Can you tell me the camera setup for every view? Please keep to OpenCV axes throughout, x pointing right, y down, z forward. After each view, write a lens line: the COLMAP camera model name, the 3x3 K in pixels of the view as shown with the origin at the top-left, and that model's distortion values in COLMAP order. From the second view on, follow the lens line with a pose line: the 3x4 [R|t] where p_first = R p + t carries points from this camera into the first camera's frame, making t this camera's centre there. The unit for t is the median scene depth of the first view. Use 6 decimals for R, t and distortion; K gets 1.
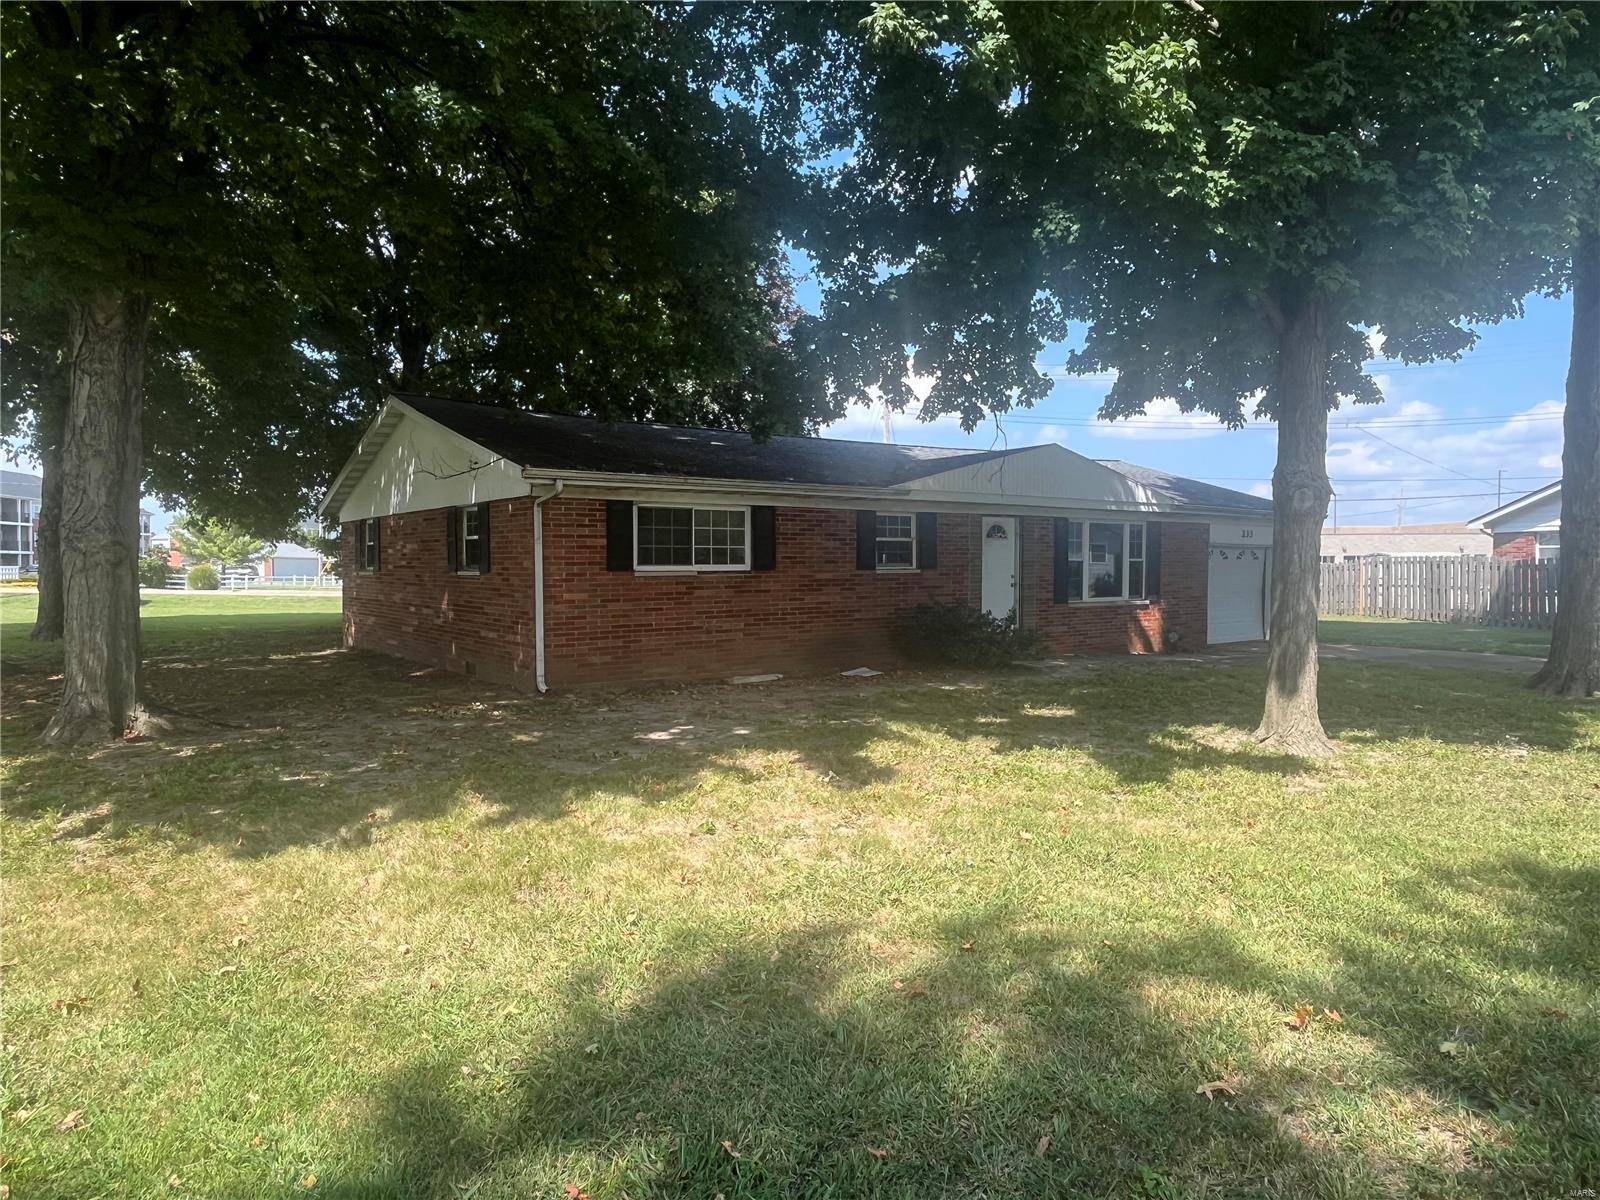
lens RADIAL K [[979.6, 0, 800.0], [0, 979.6, 601.0], [0, 0, 1]] dist [-0.001378, -0.000051]
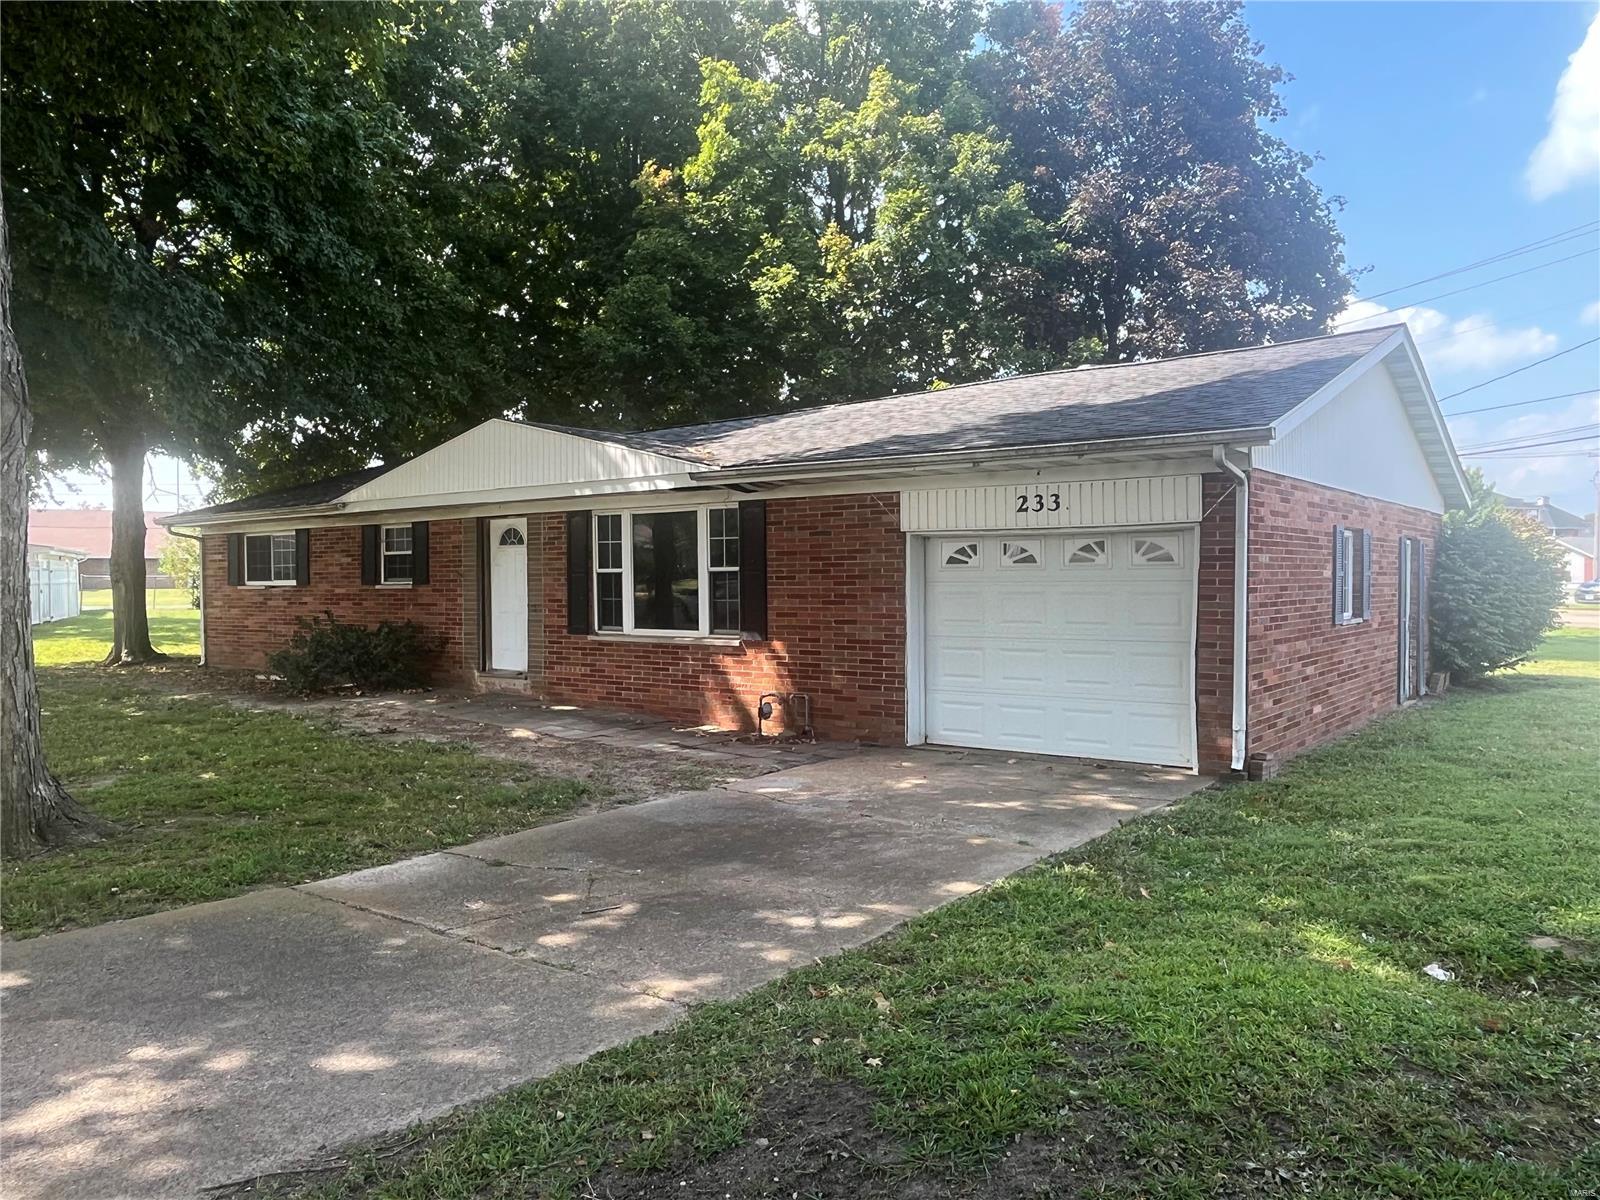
lens RADIAL K [[1117.8, 0, 799.9], [0, 1117.8, 600.2], [0, 0, 1]] dist [0.000882, 0.000052]
pose [[0.289048, 0.028169, -0.956900, 1.082498], [-0.018828, 0.999541, 0.023737, -0.043788], [0.957129, 0.011155, 0.289446, 0.928528]]
